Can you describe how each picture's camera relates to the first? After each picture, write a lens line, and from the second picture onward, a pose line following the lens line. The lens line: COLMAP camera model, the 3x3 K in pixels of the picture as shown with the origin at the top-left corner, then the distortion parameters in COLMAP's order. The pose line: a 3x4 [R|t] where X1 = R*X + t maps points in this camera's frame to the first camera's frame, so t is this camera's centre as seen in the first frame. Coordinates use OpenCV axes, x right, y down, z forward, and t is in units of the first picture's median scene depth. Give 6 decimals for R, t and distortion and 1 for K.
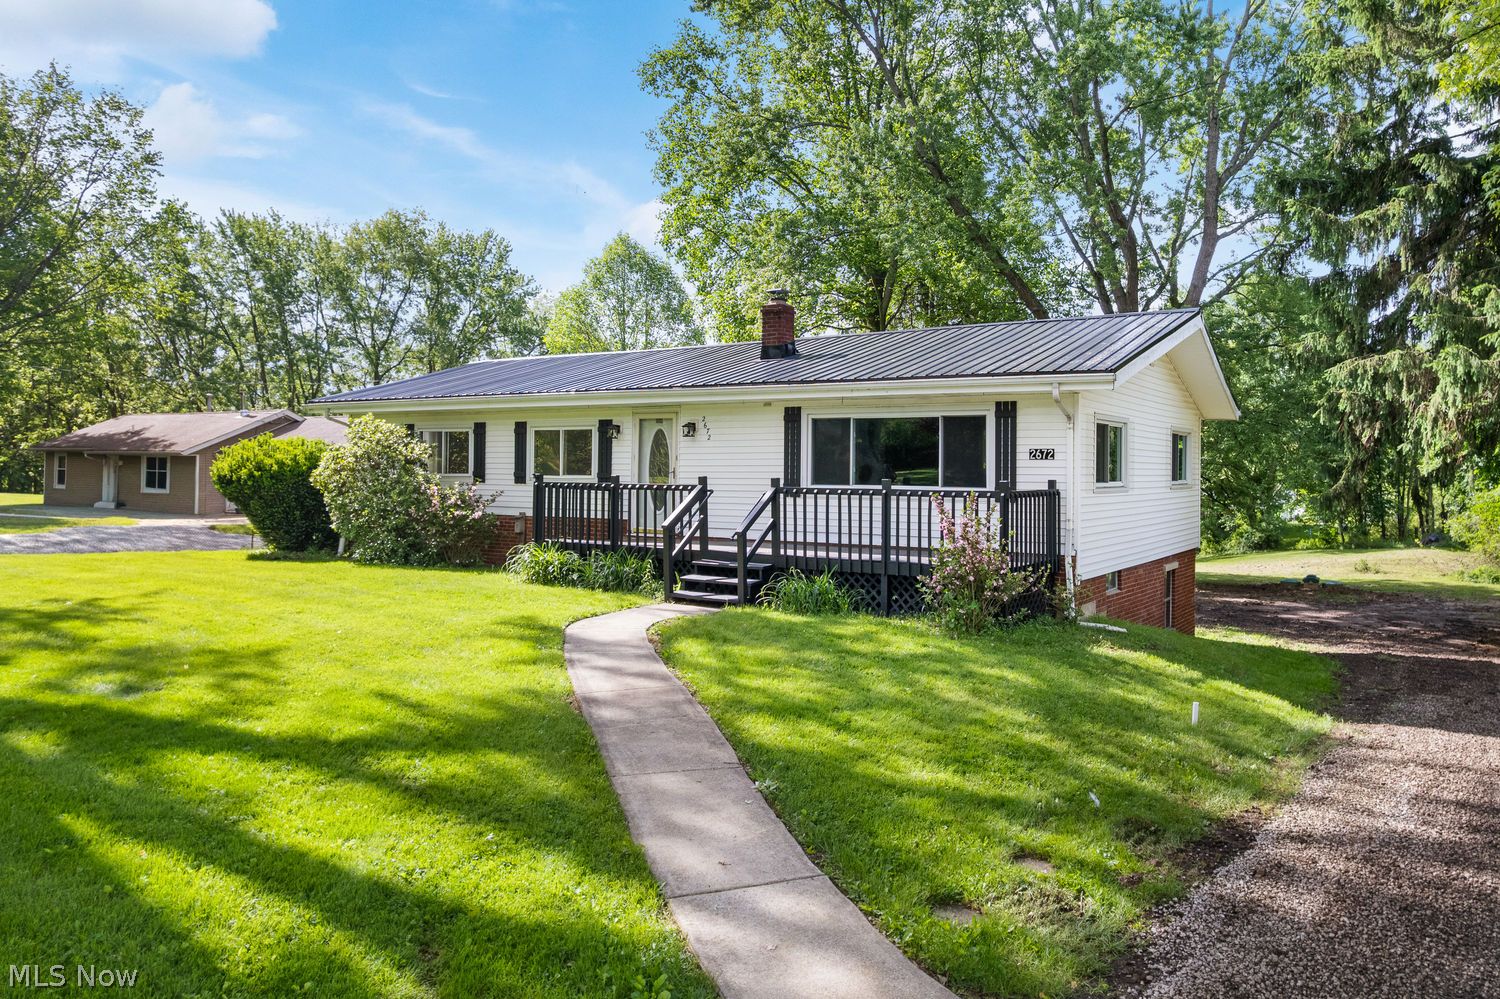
lens RADIAL K [[1078.2, 0, 751.4], [0, 1078.2, 490.2], [0, 0, 1]] dist [-0.026863, 0.011216]
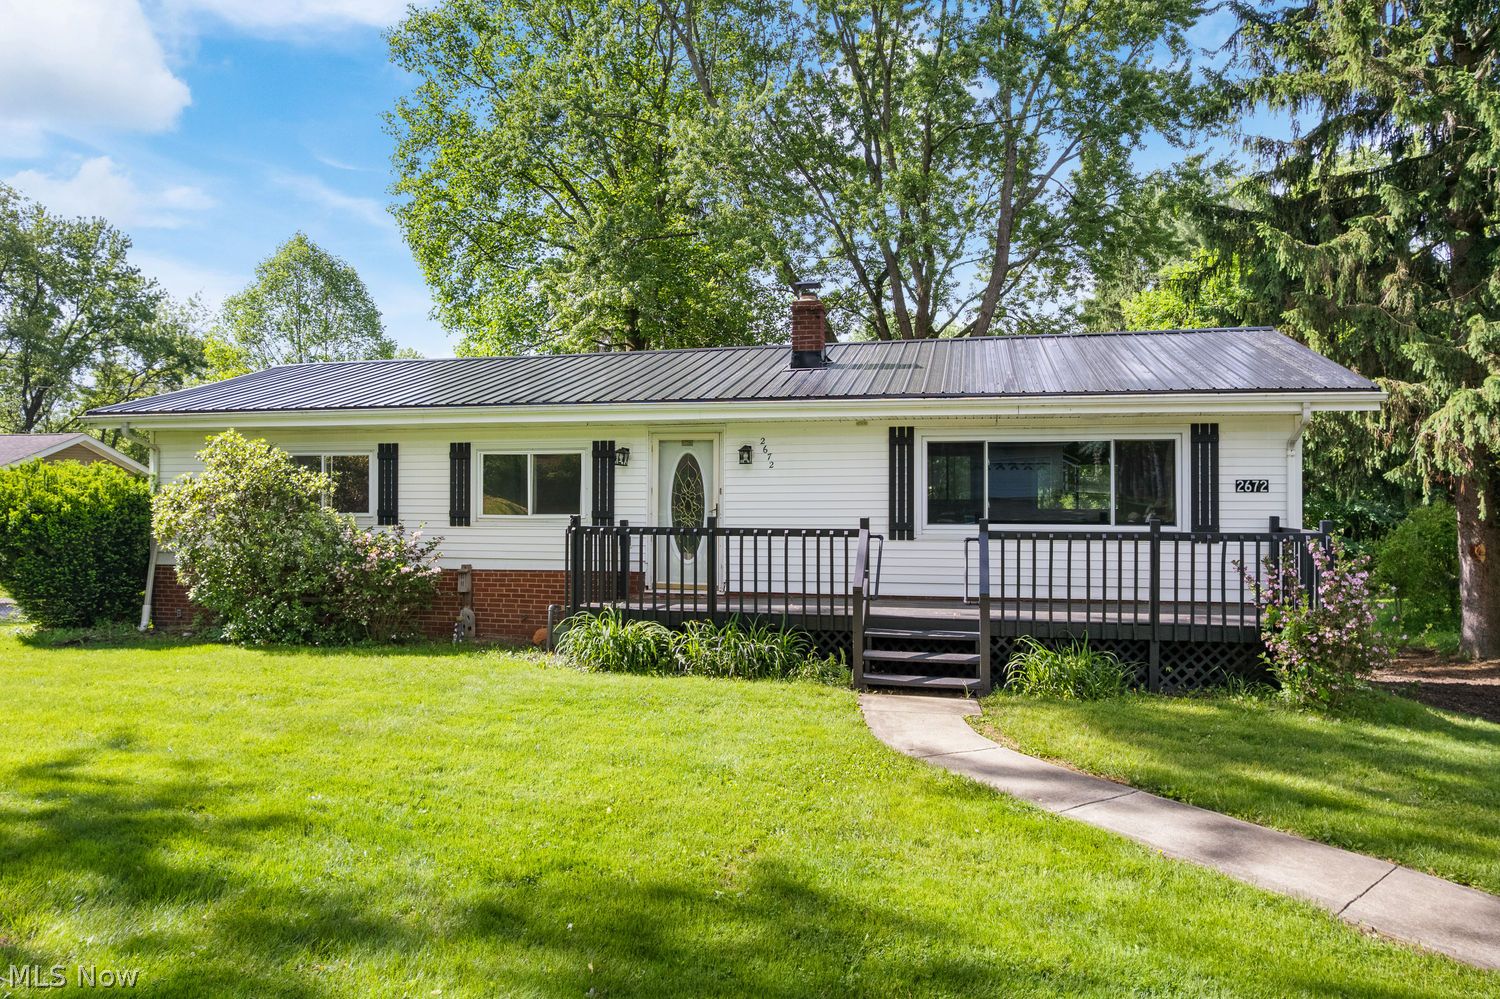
lens RADIAL K [[1078.2, 0, 749.8], [0, 1078.2, 508.3], [0, 0, 1]] dist [-0.026863, 0.011216]
pose [[0.944145, -0.011015, 0.329347, -0.313866], [0.013695, 0.999889, -0.005817, -0.013342], [-0.329246, 0.010002, 0.944191, 0.269903]]
